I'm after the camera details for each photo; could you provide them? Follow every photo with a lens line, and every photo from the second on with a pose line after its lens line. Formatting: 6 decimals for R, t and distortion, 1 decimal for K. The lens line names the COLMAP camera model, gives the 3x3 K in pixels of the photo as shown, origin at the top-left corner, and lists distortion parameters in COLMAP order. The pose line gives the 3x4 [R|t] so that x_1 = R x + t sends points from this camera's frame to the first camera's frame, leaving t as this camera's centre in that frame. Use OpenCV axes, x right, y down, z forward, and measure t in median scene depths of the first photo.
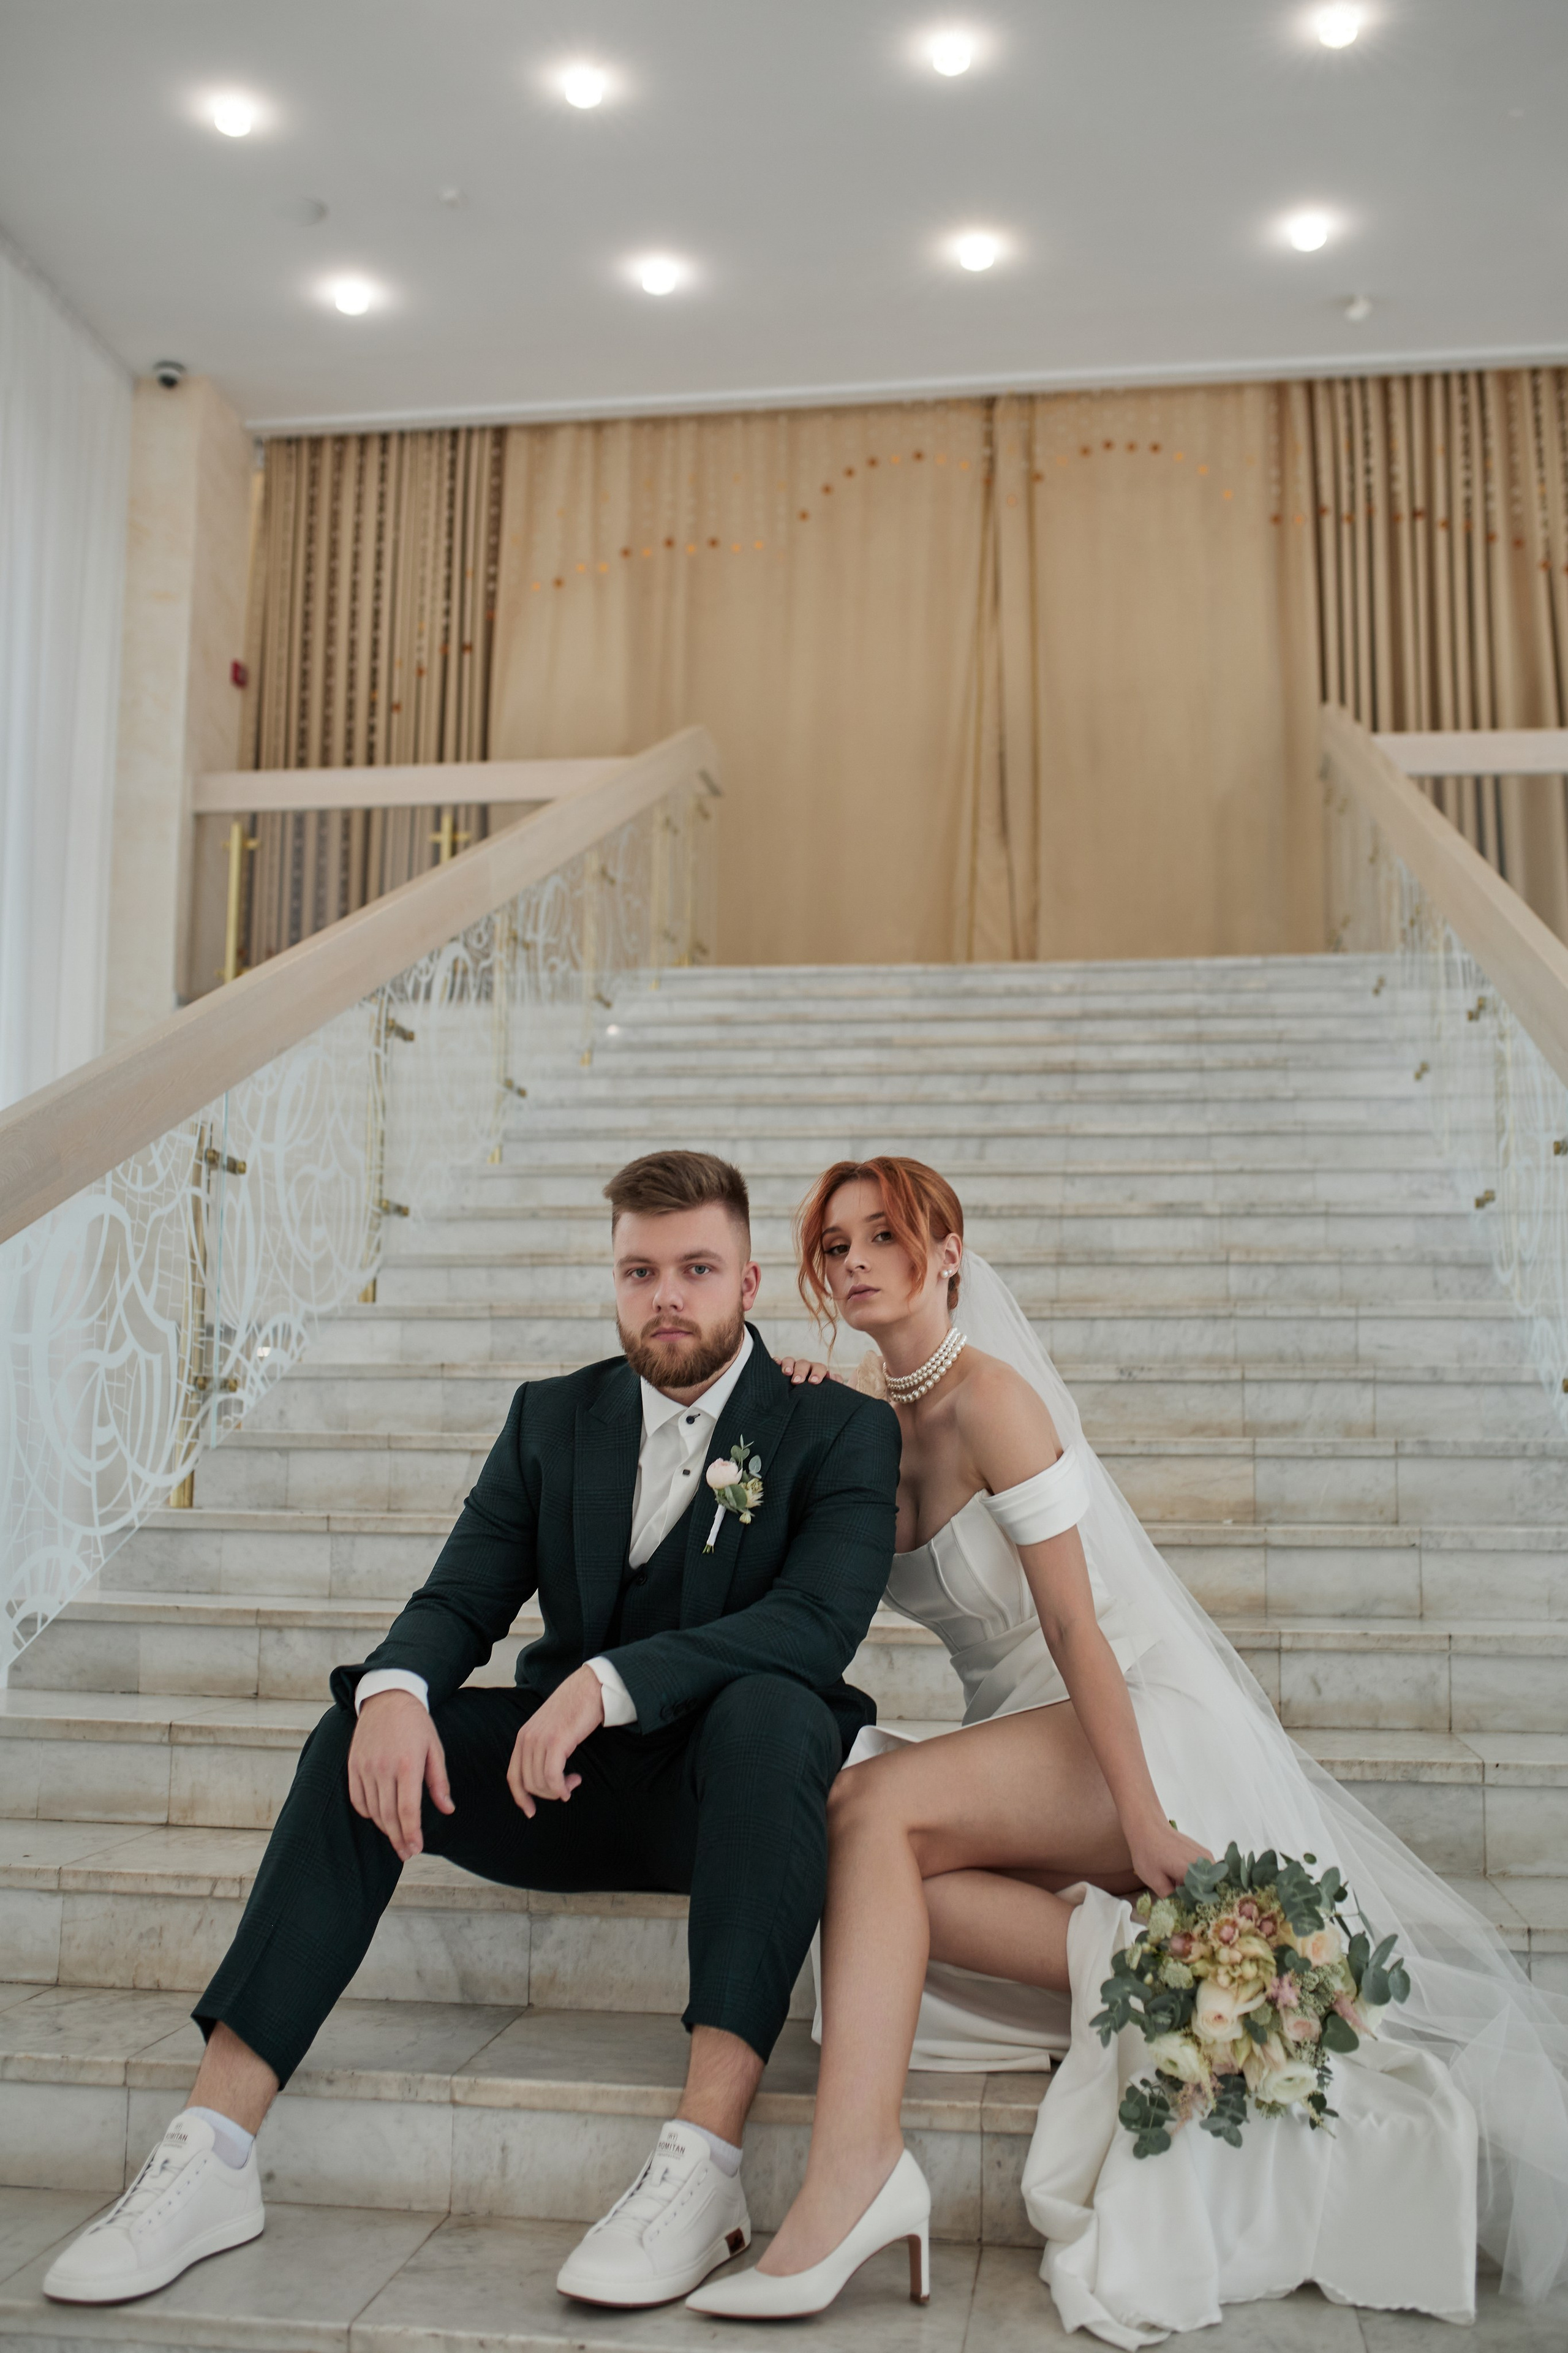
lens RADIAL K [[2292.9, 0, 786.7], [0, 2292.9, 1175.5], [0, 0, 1]] dist [-0.068163, 0.106902]
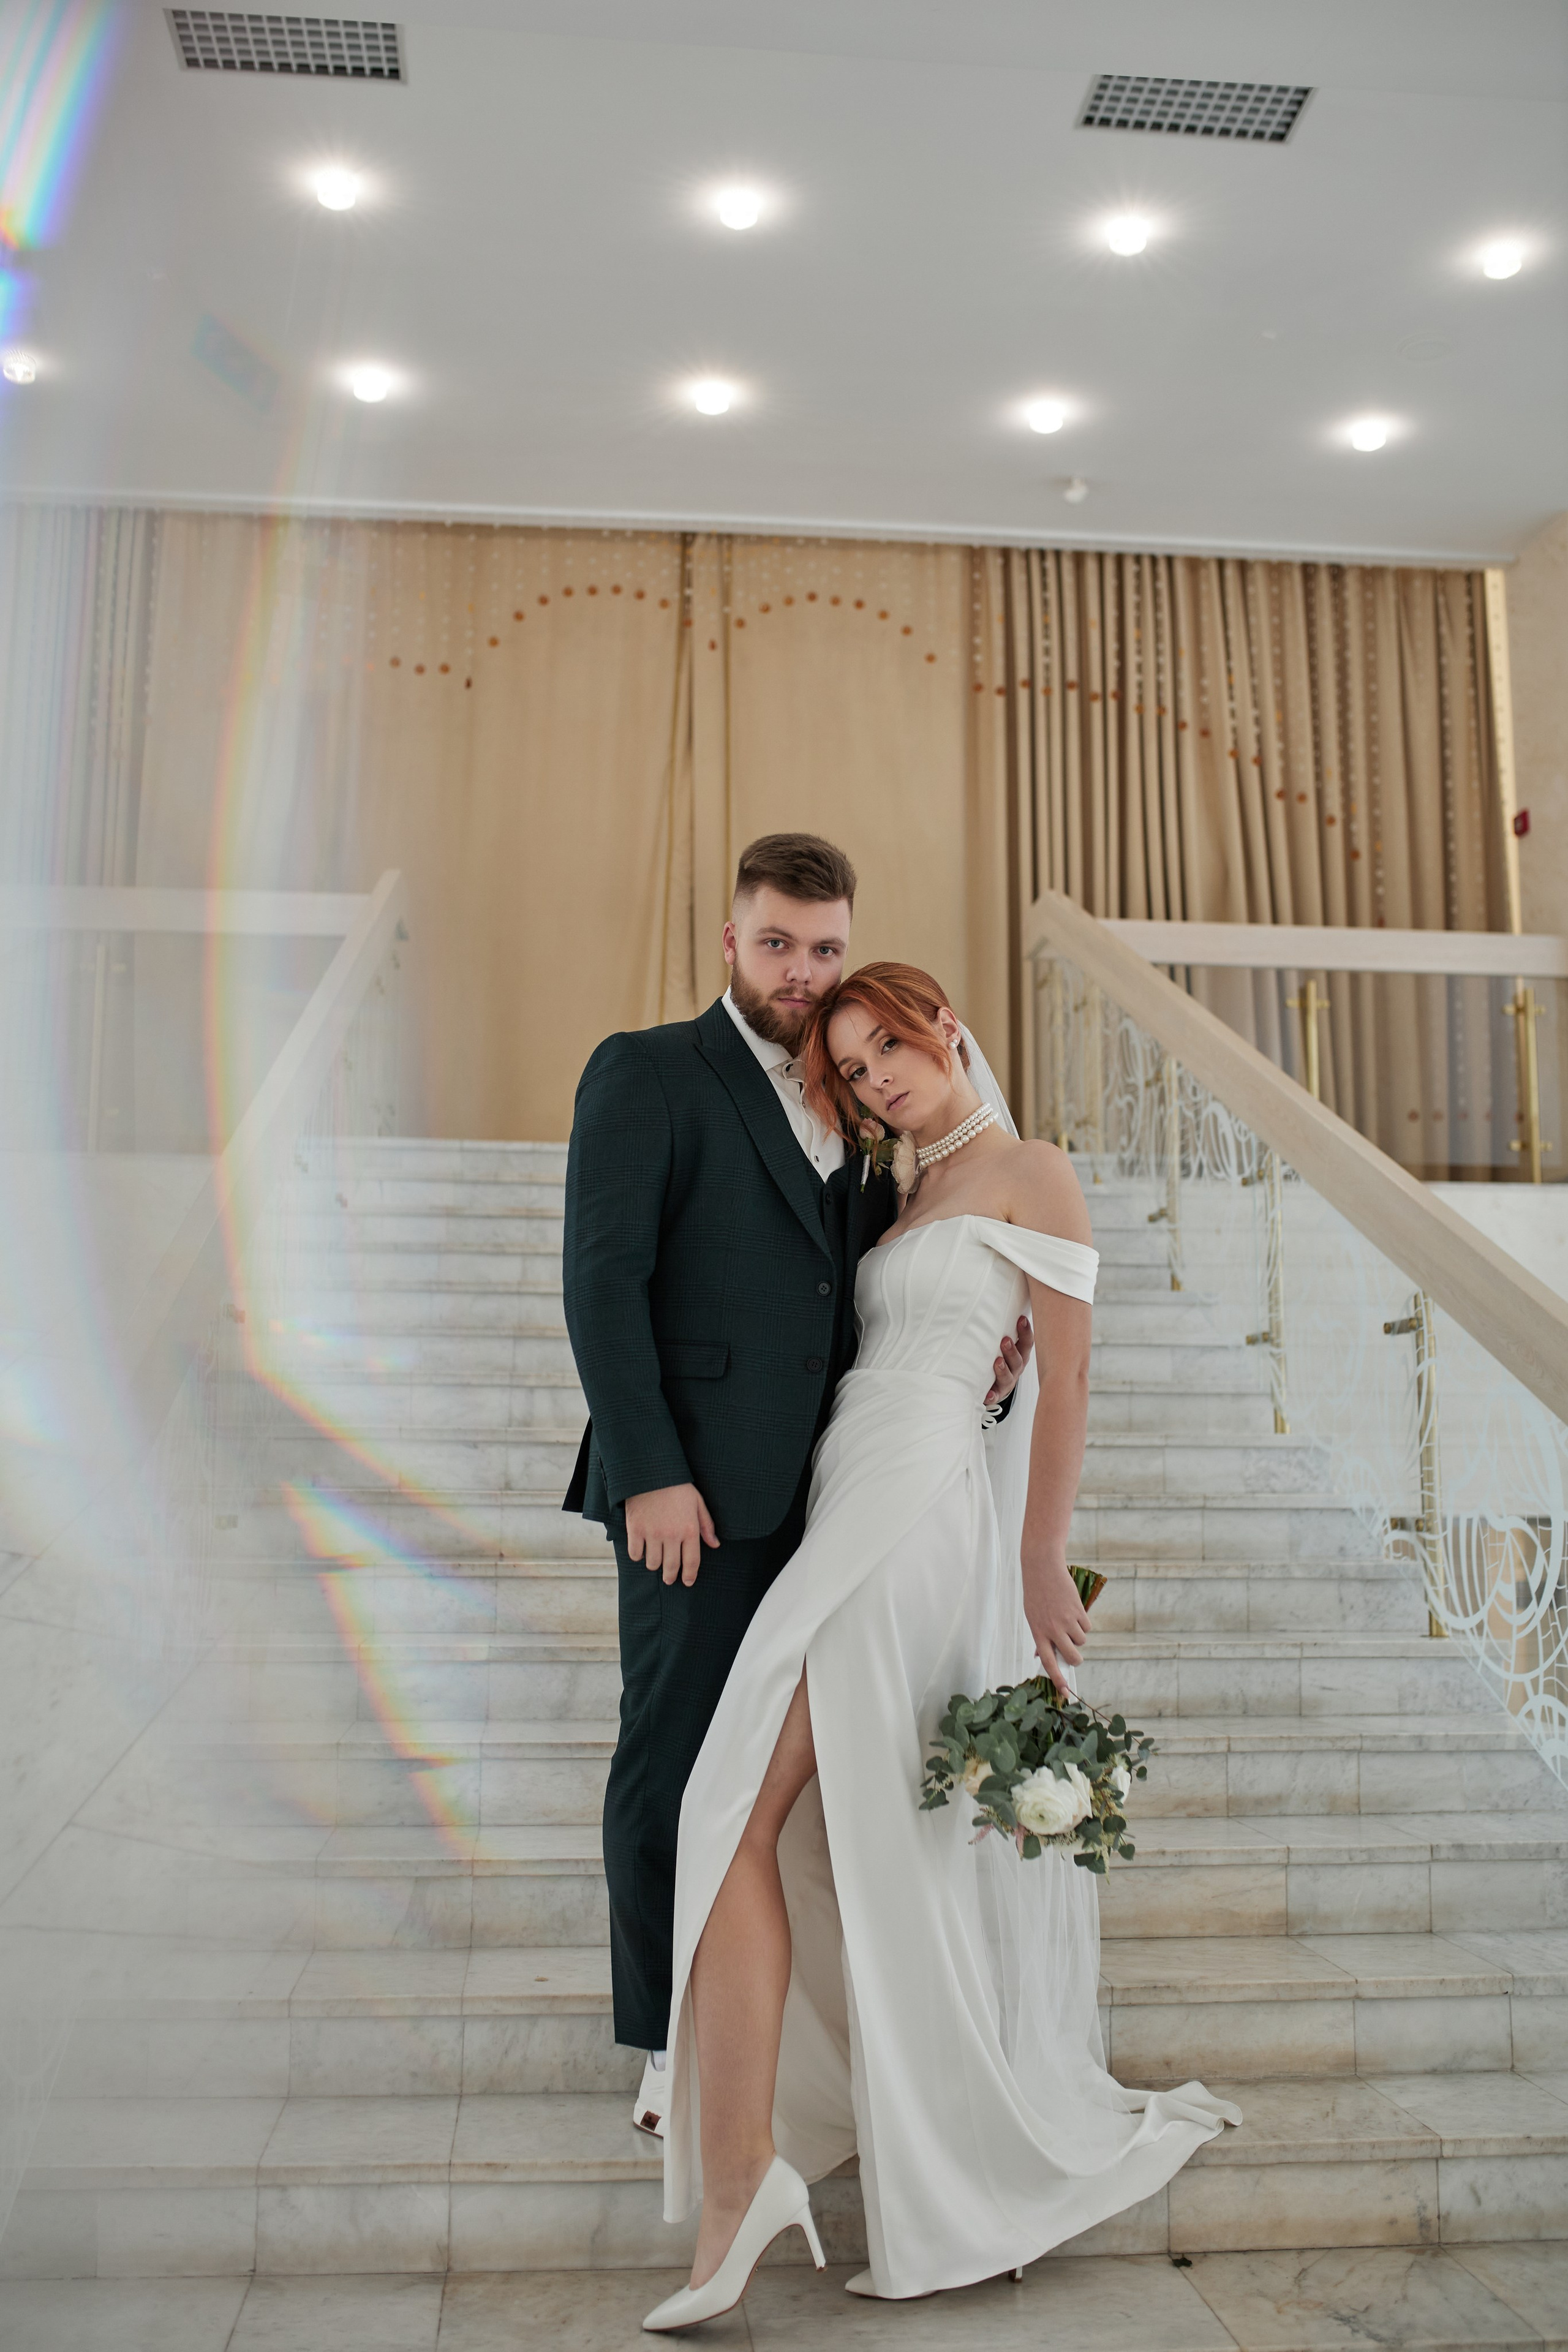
lens RADIAL K [[2271.5, 0, 781.9], [0, 2271.5, 1171.5], [0, 0, 1]] dist [-0.068807, 0.103983]
pose [[0.970124, 0.028322, 0.240952, -0.176439], [-0.025816, 0.999575, -0.013554, -0.111267], [-0.241234, 0.006929, 0.970442, 0.118554]]
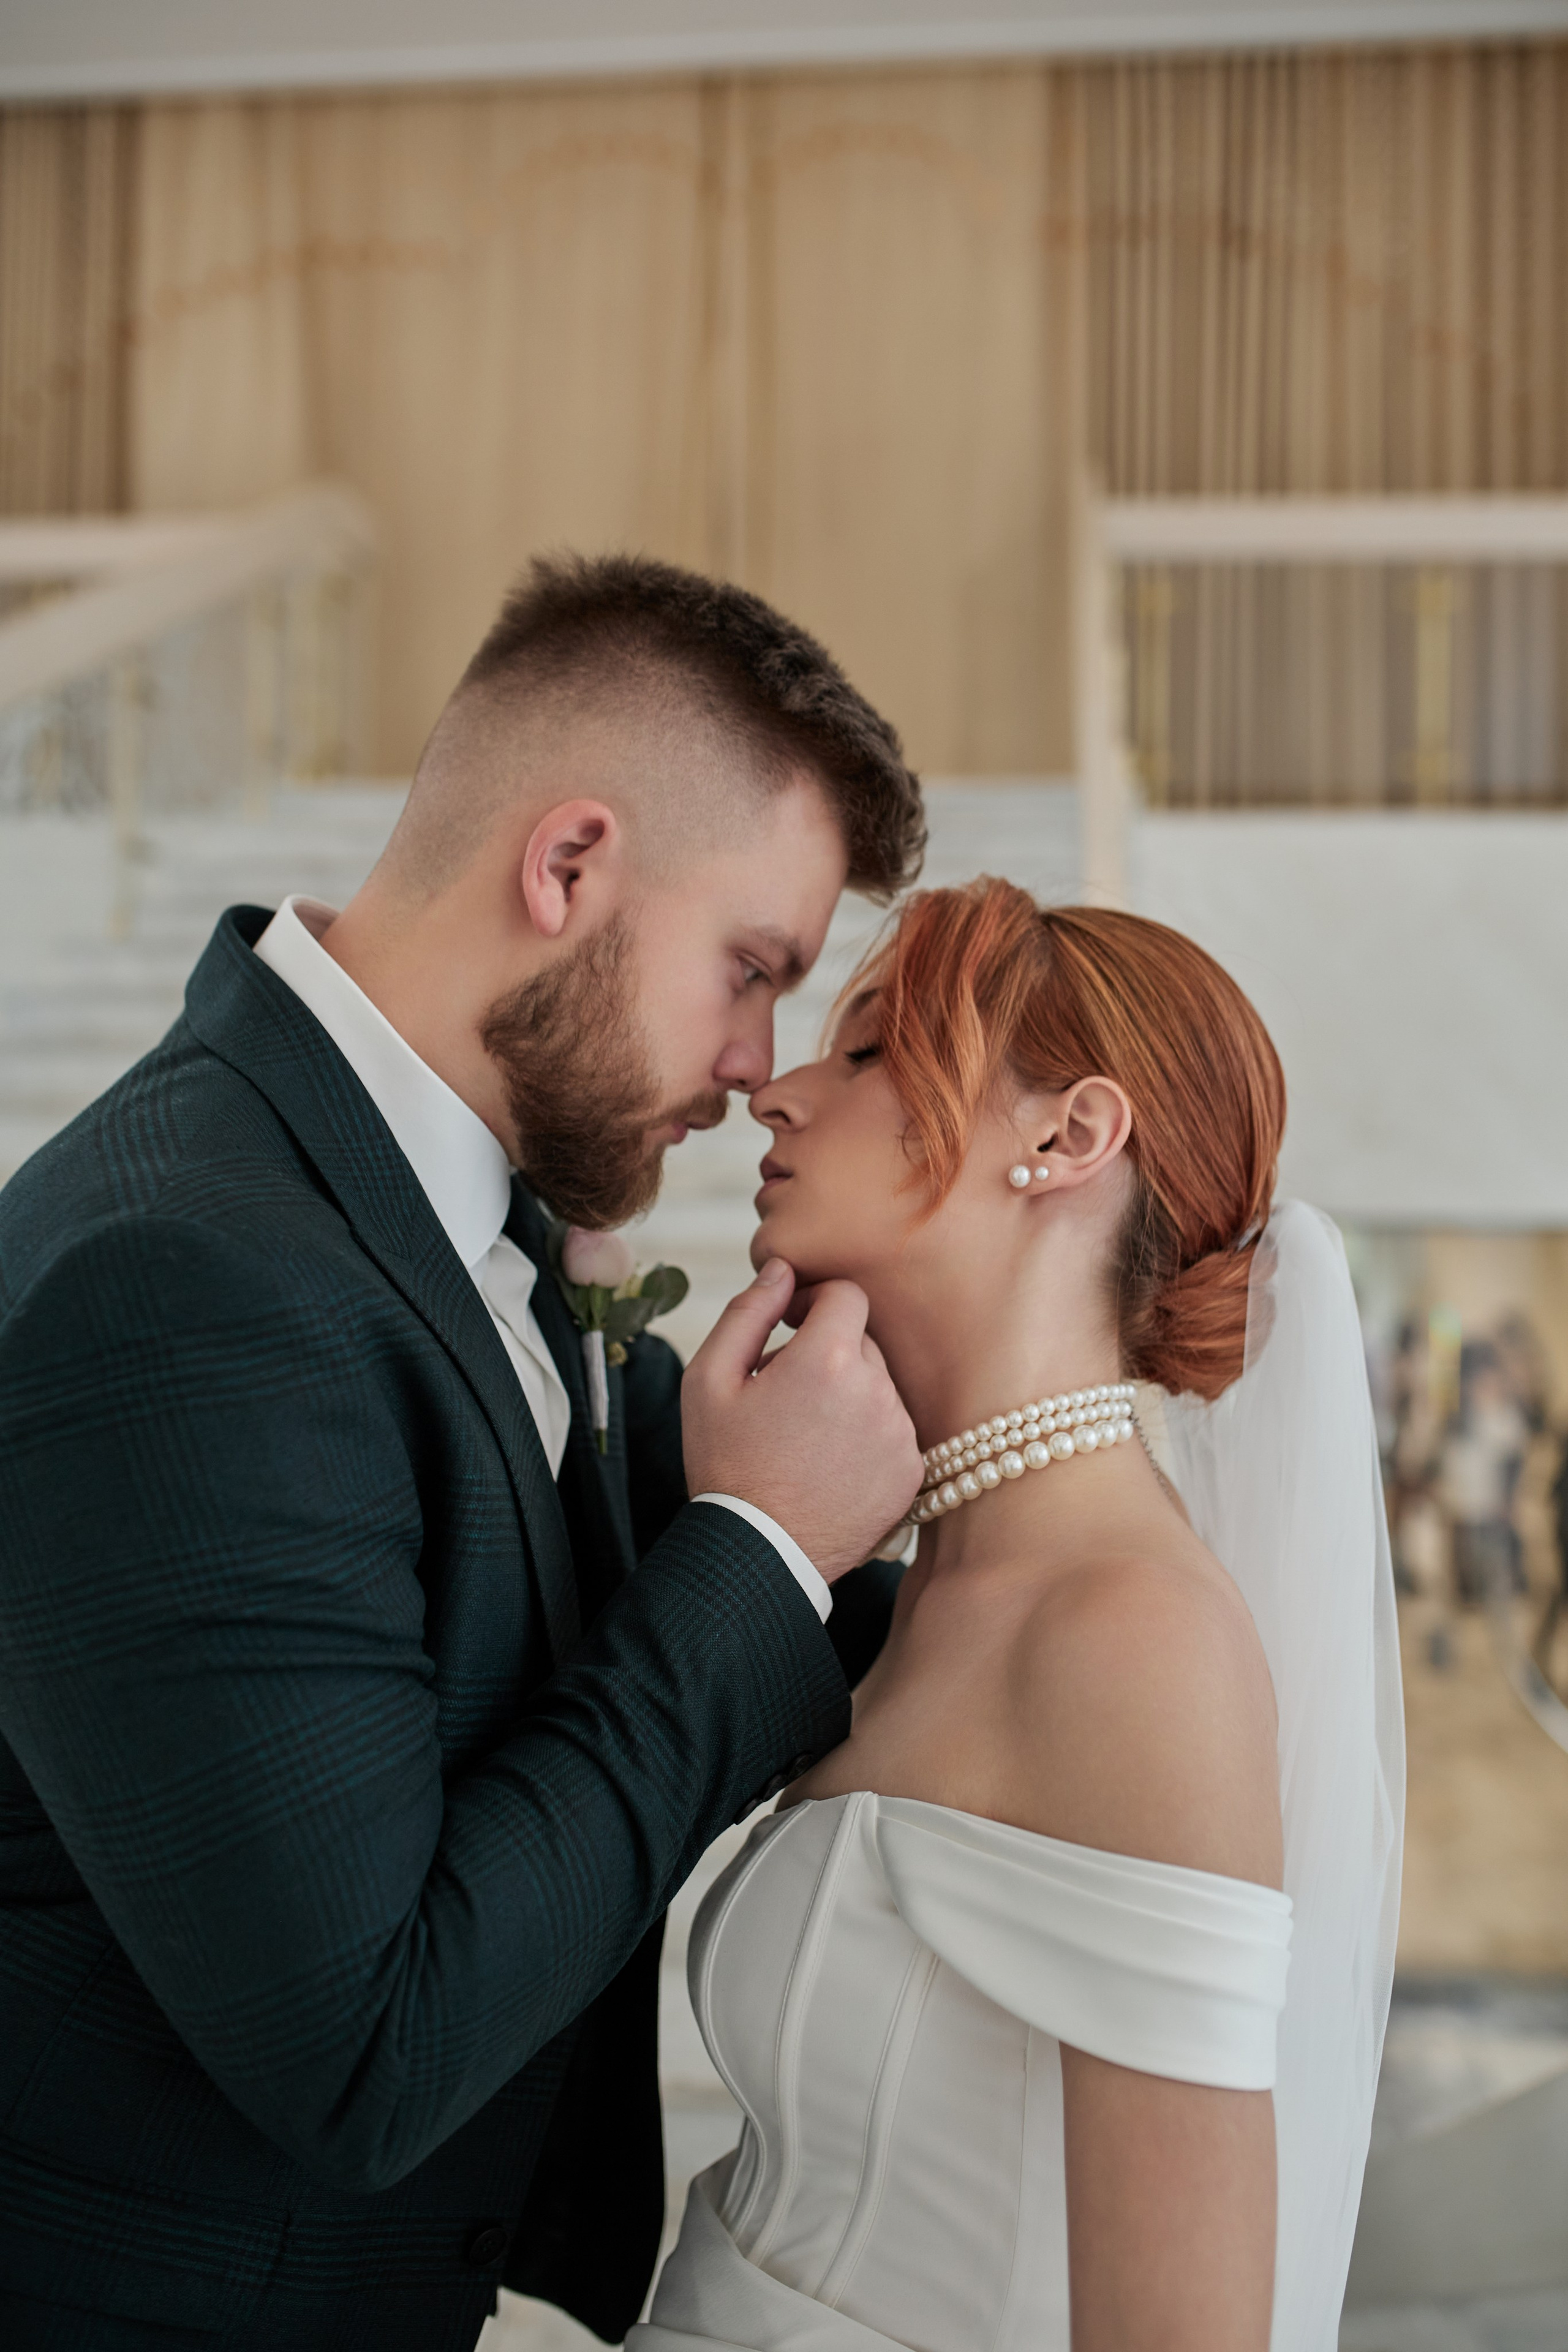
lens RADIAL K [[2313.1, 0, 788.5], [0, 2313.1, 1135.6], [0, 0, 1]] dist [-0.051496, 0.004191]
pose [[0.999451, 0.002942, 0.033015, 0.167598], [-0.006540, 0.993975, 0.109414, -0.092544], [-0.032494, -0.109570, 0.993448, 0.241903]]
